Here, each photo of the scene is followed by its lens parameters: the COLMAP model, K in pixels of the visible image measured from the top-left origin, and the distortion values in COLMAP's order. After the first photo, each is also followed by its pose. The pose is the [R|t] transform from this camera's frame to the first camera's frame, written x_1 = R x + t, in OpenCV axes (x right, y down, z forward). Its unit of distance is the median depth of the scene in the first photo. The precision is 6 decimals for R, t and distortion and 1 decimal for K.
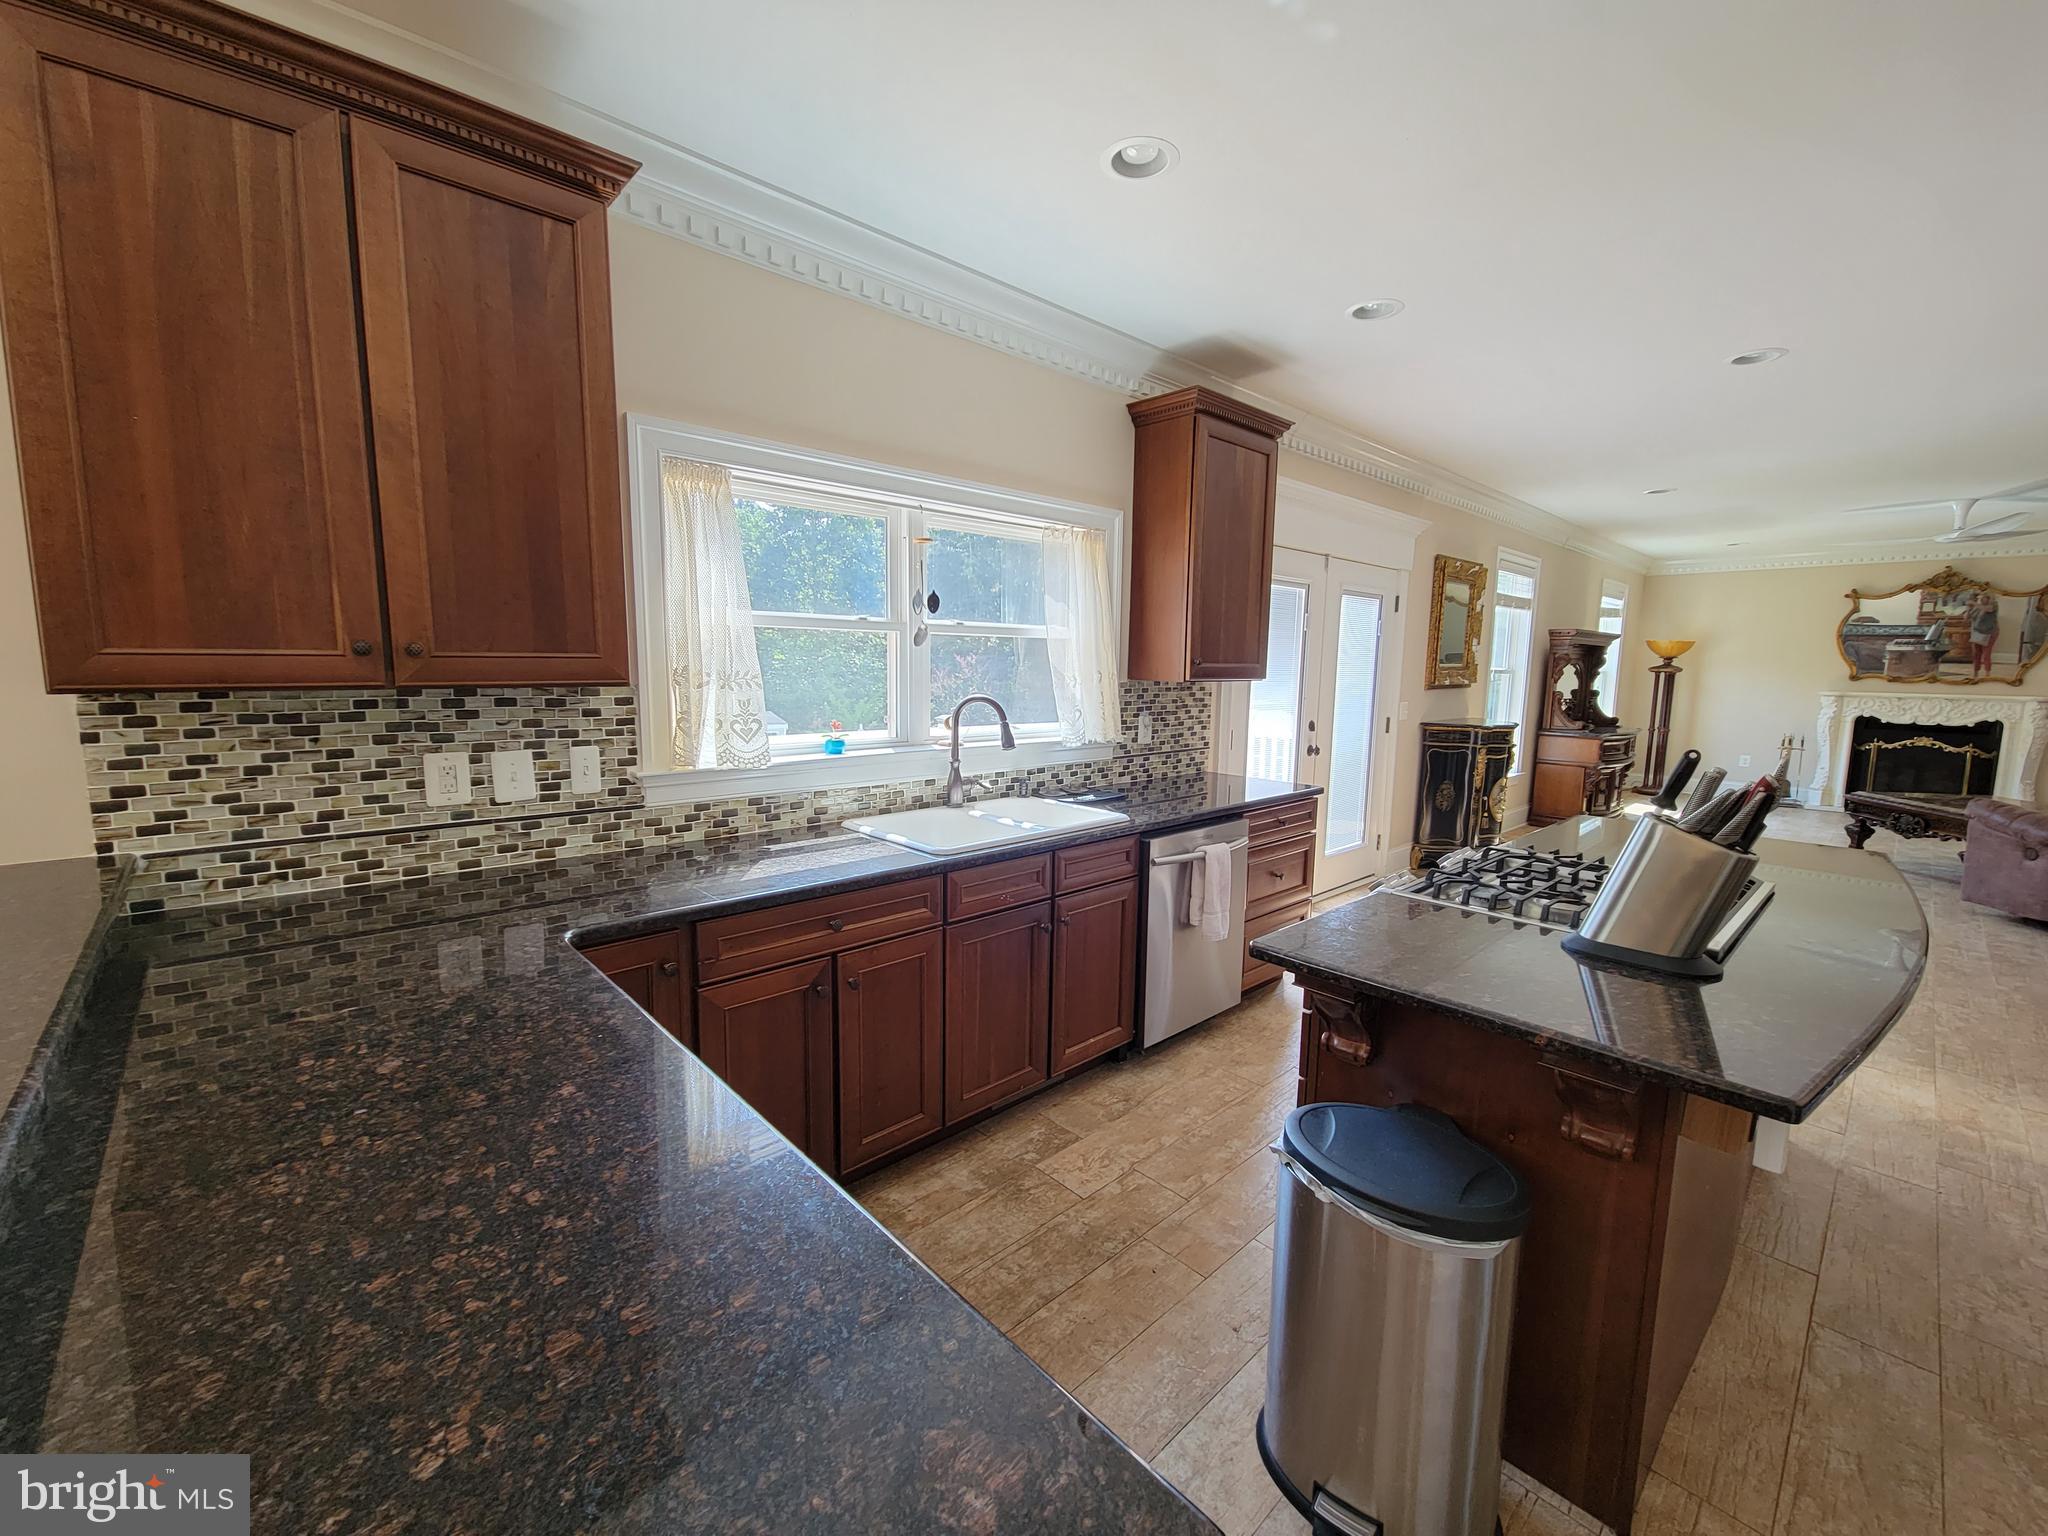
lens RADIAL K [[833.4, 0, 1036.4], [0, 833.4, 766.9], [0, 0, 1]] dist [0.000344, -0.000734]
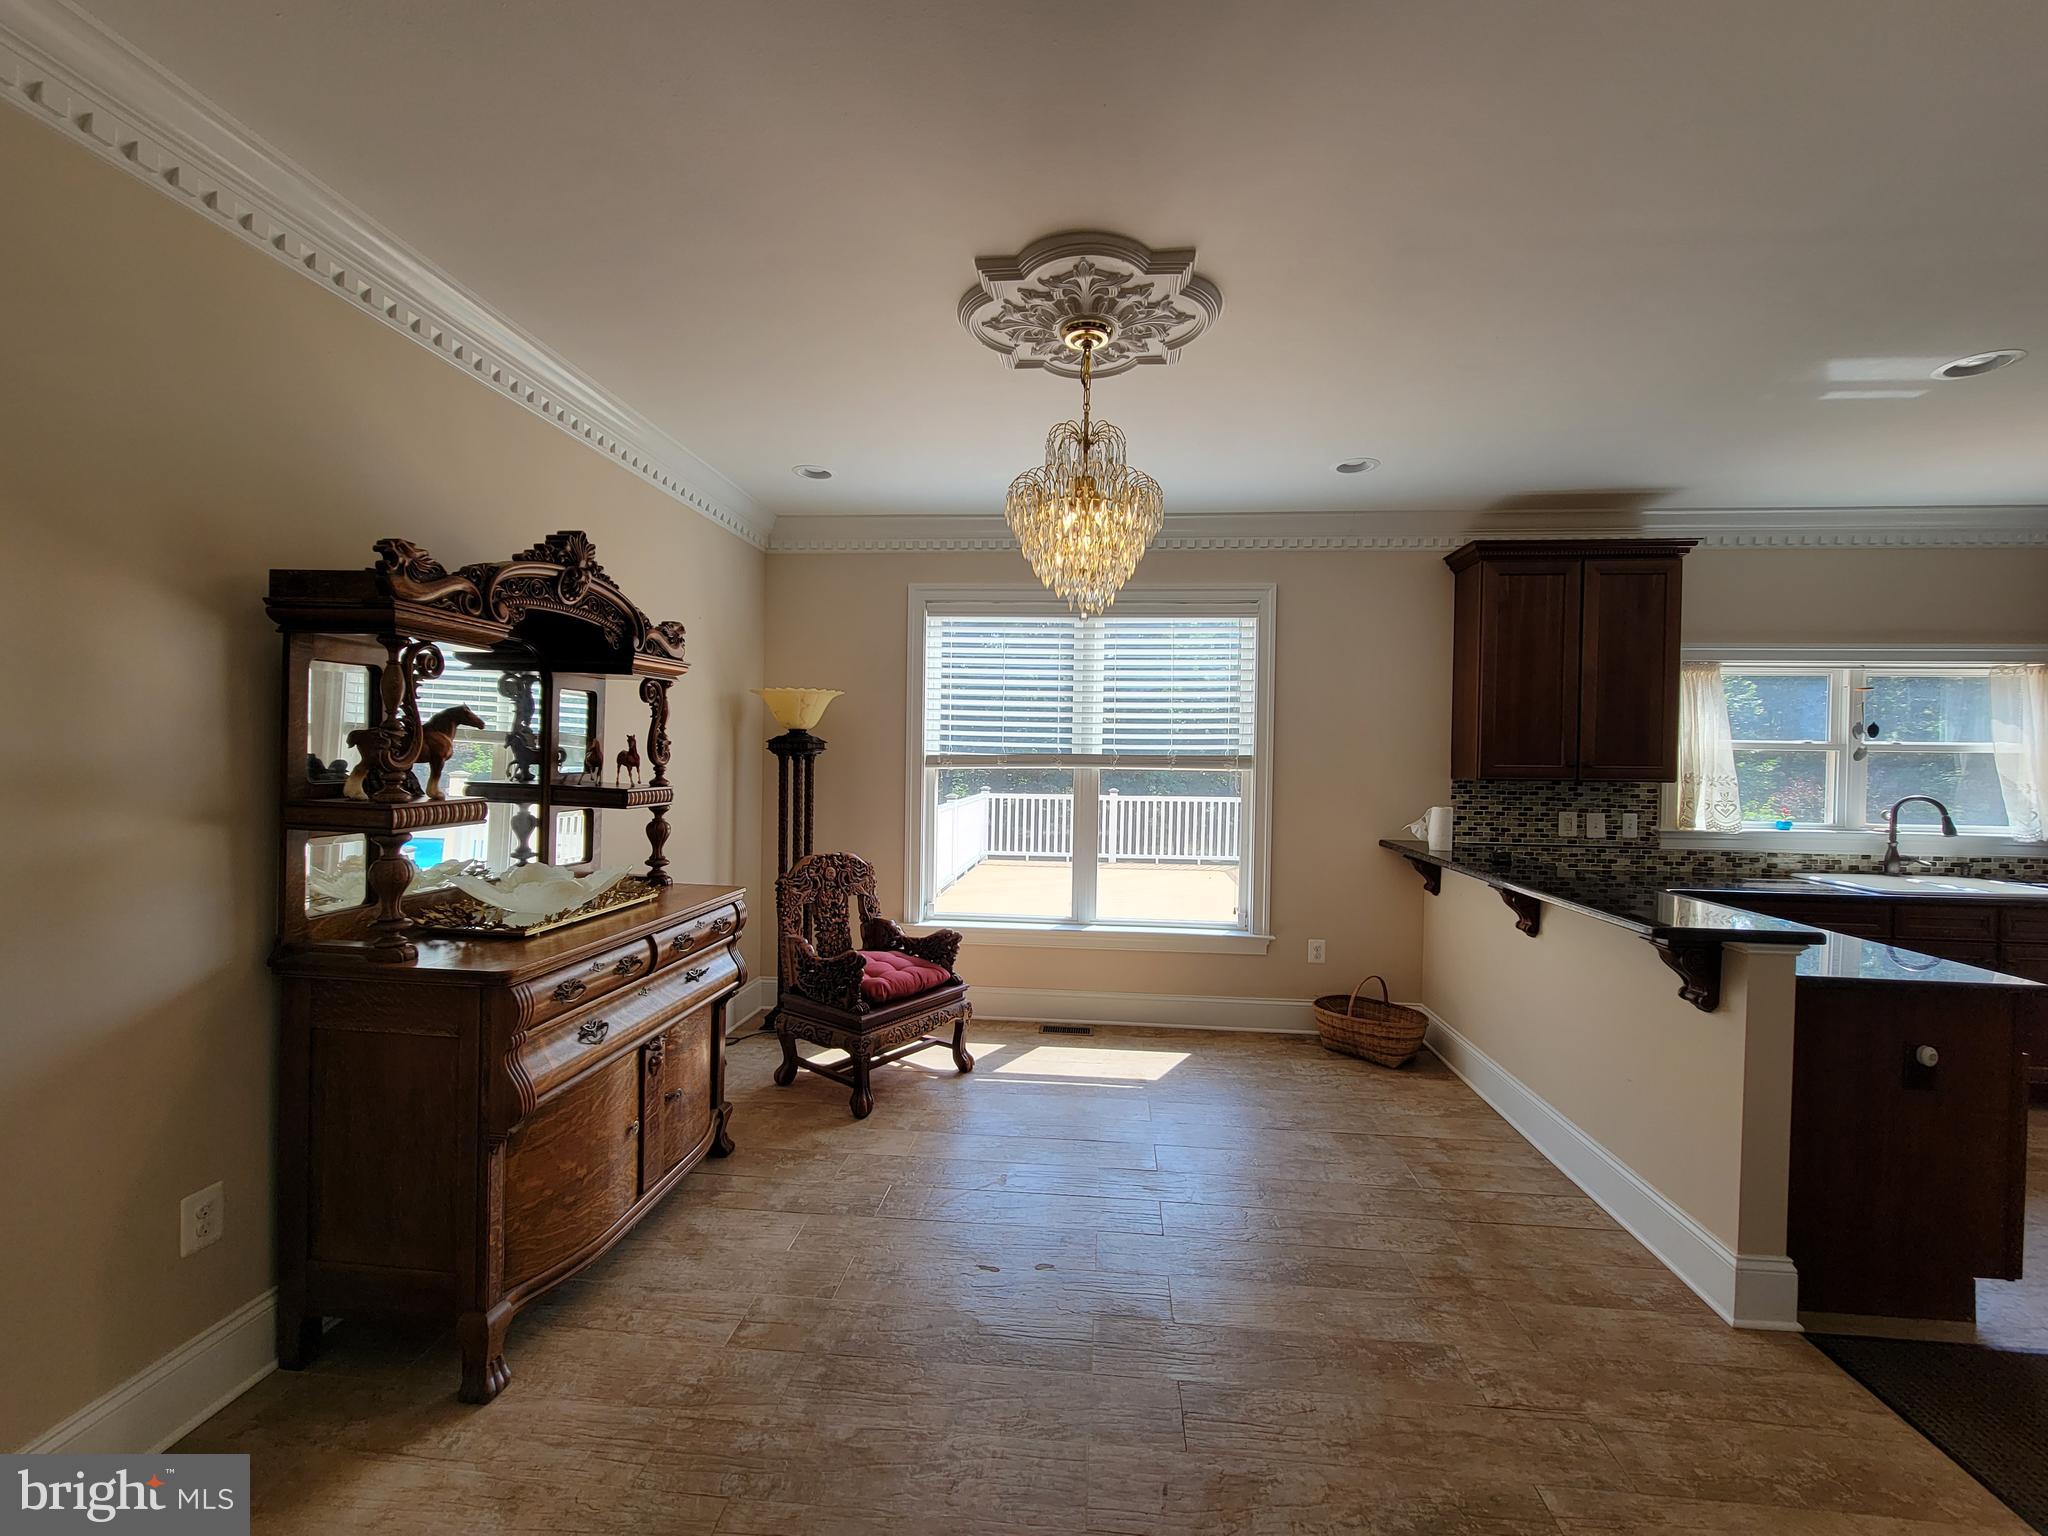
lens RADIAL K [[833.4, 0, 1036.4], [0, 833.4, 766.9], [0, 0, 1]] dist [0.000344, -0.000734]
pose [[0.661770, 0.004838, -0.749691, -0.002428], [-0.098661, 0.991844, -0.080689, 0.146350], [0.743186, 0.127363, 0.656850, -1.196078]]
